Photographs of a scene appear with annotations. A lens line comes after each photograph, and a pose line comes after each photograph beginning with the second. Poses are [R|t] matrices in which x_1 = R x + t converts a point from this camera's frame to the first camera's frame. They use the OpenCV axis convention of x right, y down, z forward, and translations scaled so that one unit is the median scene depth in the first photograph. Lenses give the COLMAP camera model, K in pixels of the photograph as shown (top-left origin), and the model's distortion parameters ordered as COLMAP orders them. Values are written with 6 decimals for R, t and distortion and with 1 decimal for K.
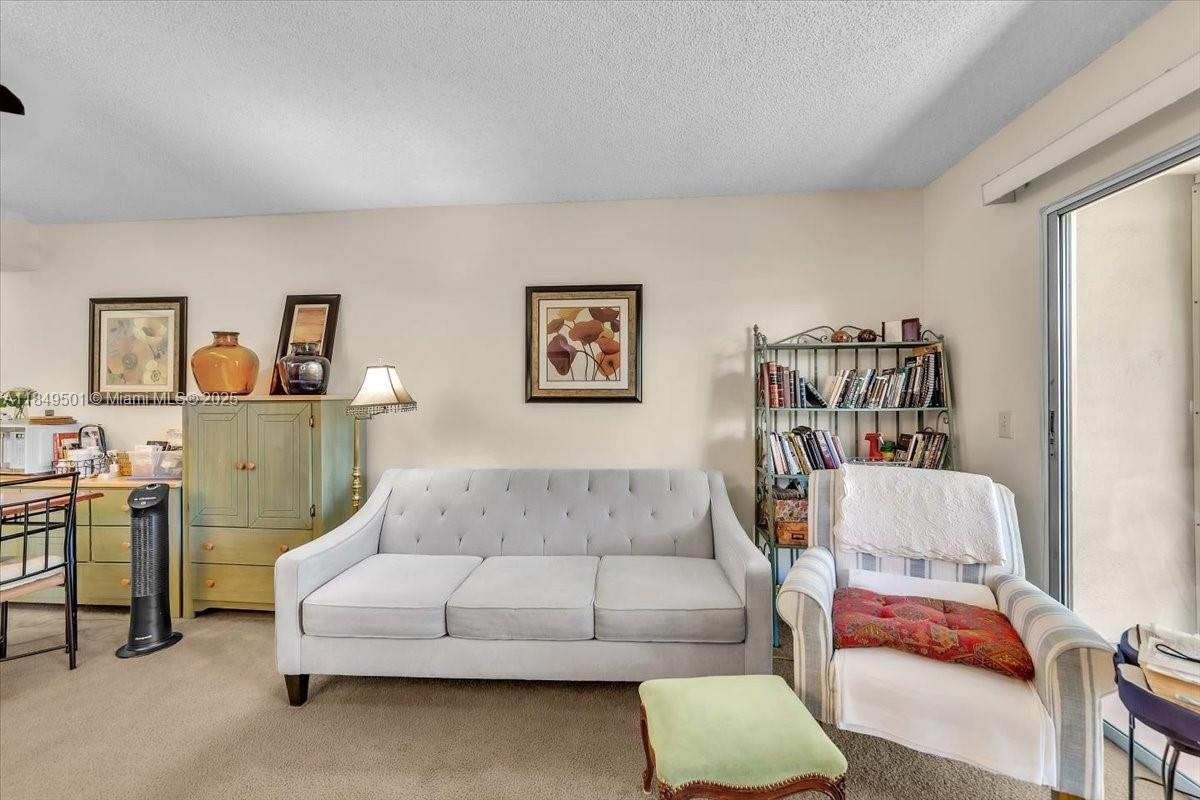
lens RADIAL K [[457.9, 0, 608.0], [0, 457.9, 397.0], [0, 0, 1]] dist [-0.000942, -0.000057]
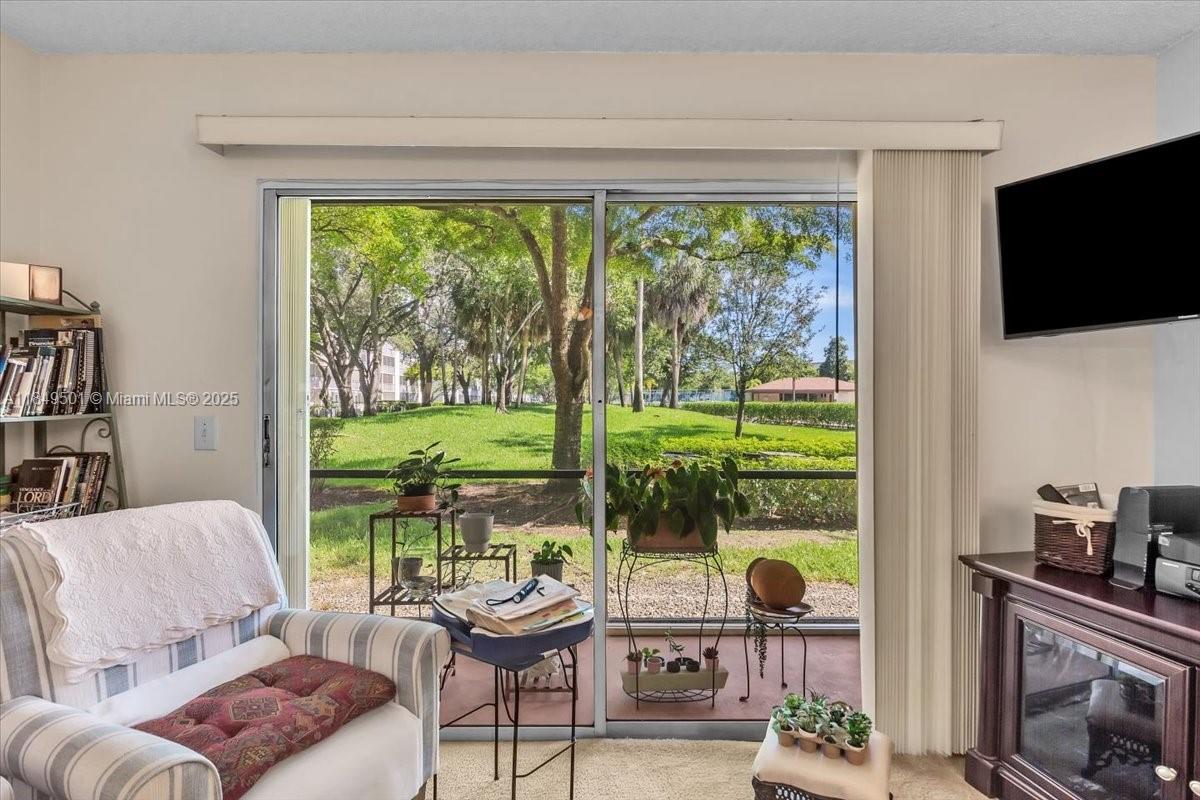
lens RADIAL K [[617.7, 0, 600.0], [0, 617.7, 400.0], [0, 0, 1]] dist [-0.023807, -0.000349]
pose [[-0.081416, 0.003661, 0.996673, -0.193062], [-0.003645, 0.999985, -0.003971, 0.004488], [-0.996674, -0.003956, -0.081402, 0.350613]]
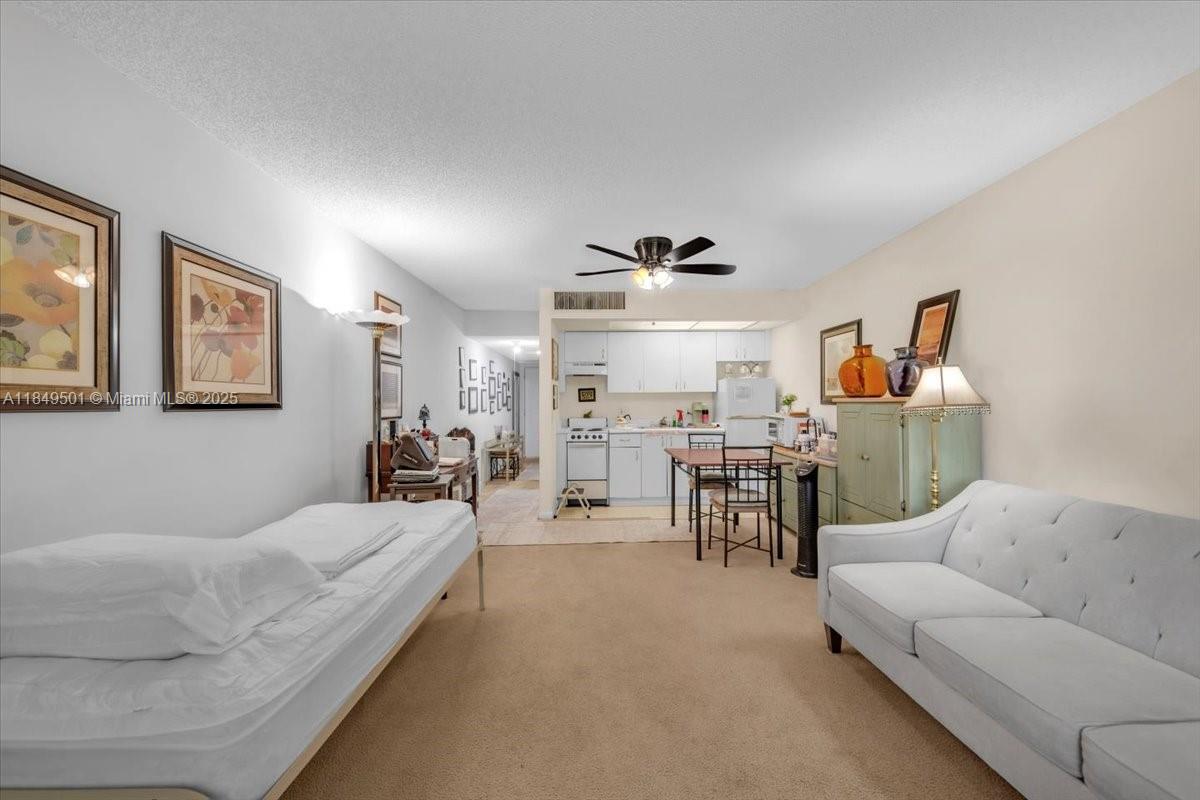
lens RADIAL K [[484.8, 0, 600.0], [0, 484.8, 400.0], [0, 0, 1]] dist [-0.000174, -0.000006]
pose [[0.092077, -0.001918, -0.995750, 0.424068], [0.008207, 0.999966, -0.001167, -0.001175], [0.995718, -0.008065, 0.092090, 0.206416]]
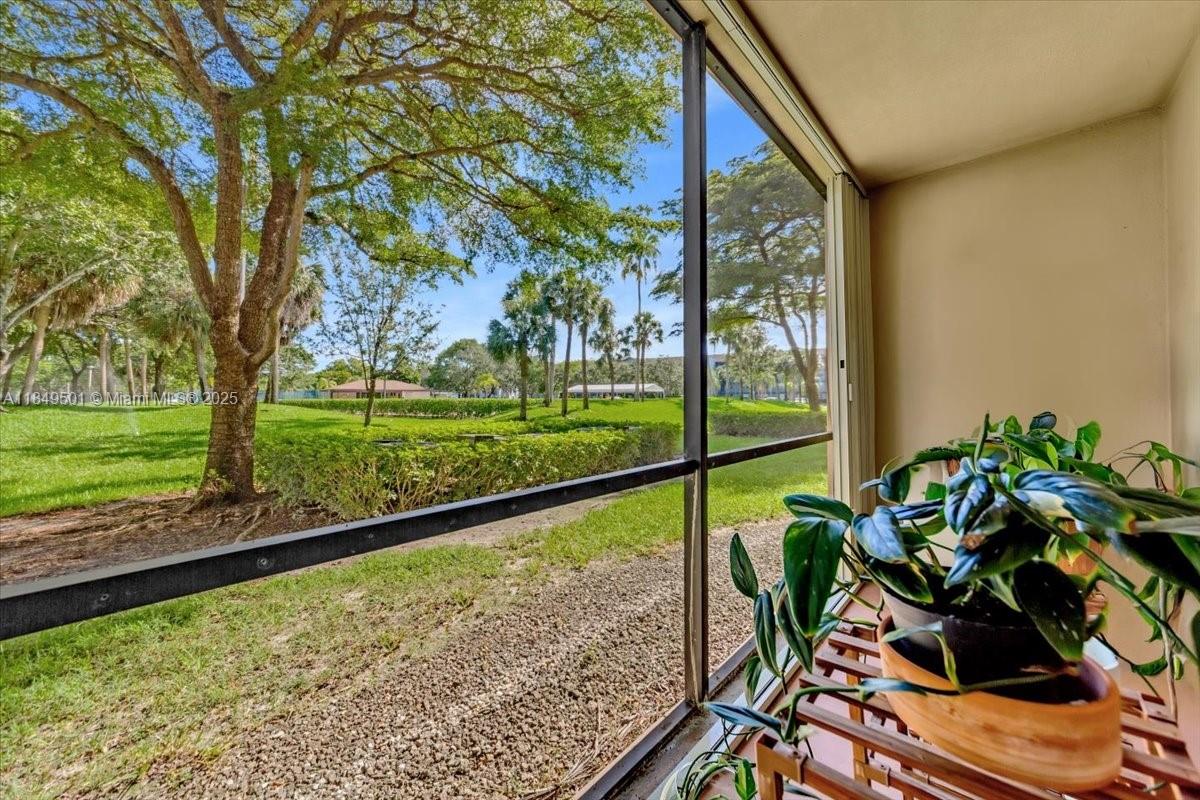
lens RADIAL K [[438.1, 0, 605.8], [0, 438.1, 379.6], [0, 0, 1]] dist [0.009215, 0.000037]
pose [[-0.785452, 0.032573, 0.618065, 1.166176], [0.005709, 0.998953, -0.045390, 0.083364], [-0.618896, -0.032123, -0.784816, 0.875182]]
